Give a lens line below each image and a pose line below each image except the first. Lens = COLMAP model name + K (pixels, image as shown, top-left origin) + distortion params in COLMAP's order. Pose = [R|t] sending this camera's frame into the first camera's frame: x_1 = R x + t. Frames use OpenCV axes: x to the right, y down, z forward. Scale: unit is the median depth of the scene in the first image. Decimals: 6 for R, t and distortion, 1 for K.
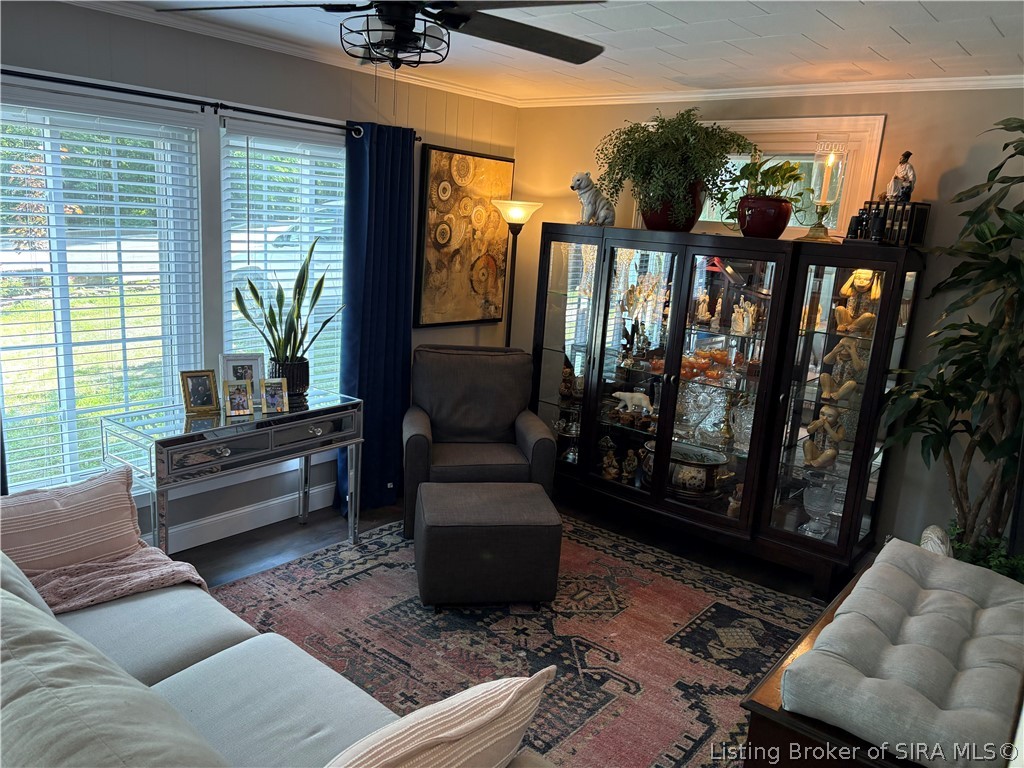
lens RADIAL K [[794.5, 0, 512.0], [0, 794.5, 384.0], [0, 0, 1]] dist [0.074155, -0.122182]
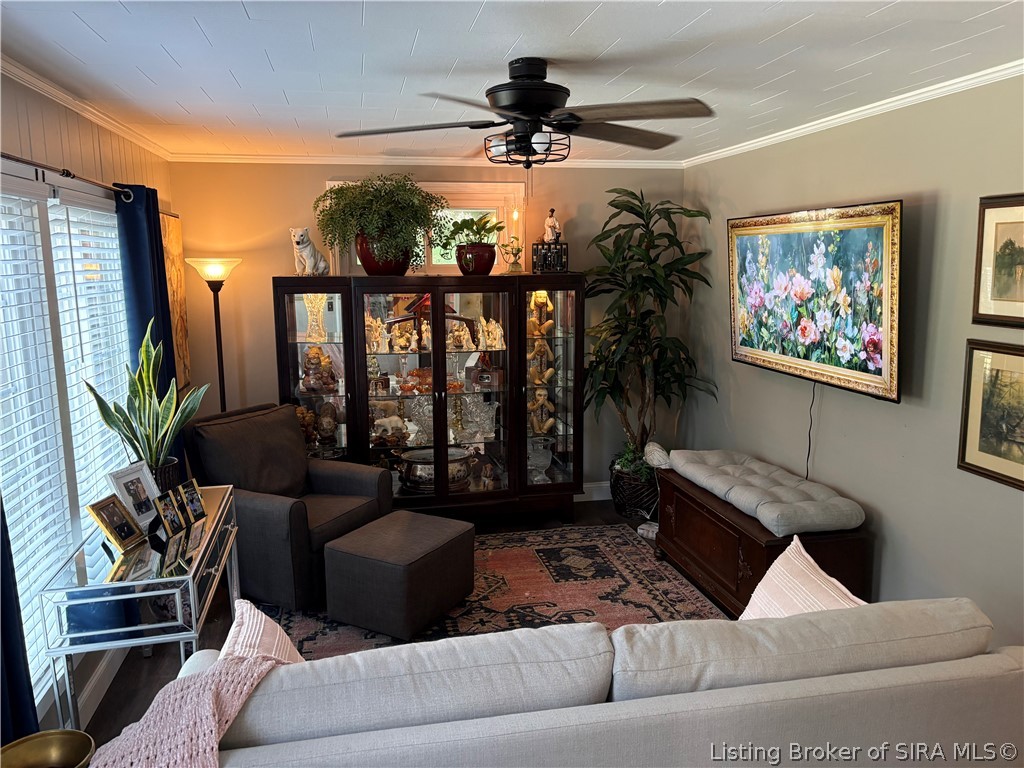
lens RADIAL K [[780.7, 0, 512.0], [0, 780.7, 384.0], [0, 0, 1]] dist [0.081569, -0.104612]
pose [[0.623992, -0.194452, 0.756850, -0.678330], [0.213927, 0.974052, 0.073882, -0.094892], [-0.751578, 0.115809, 0.649399, 0.155447]]
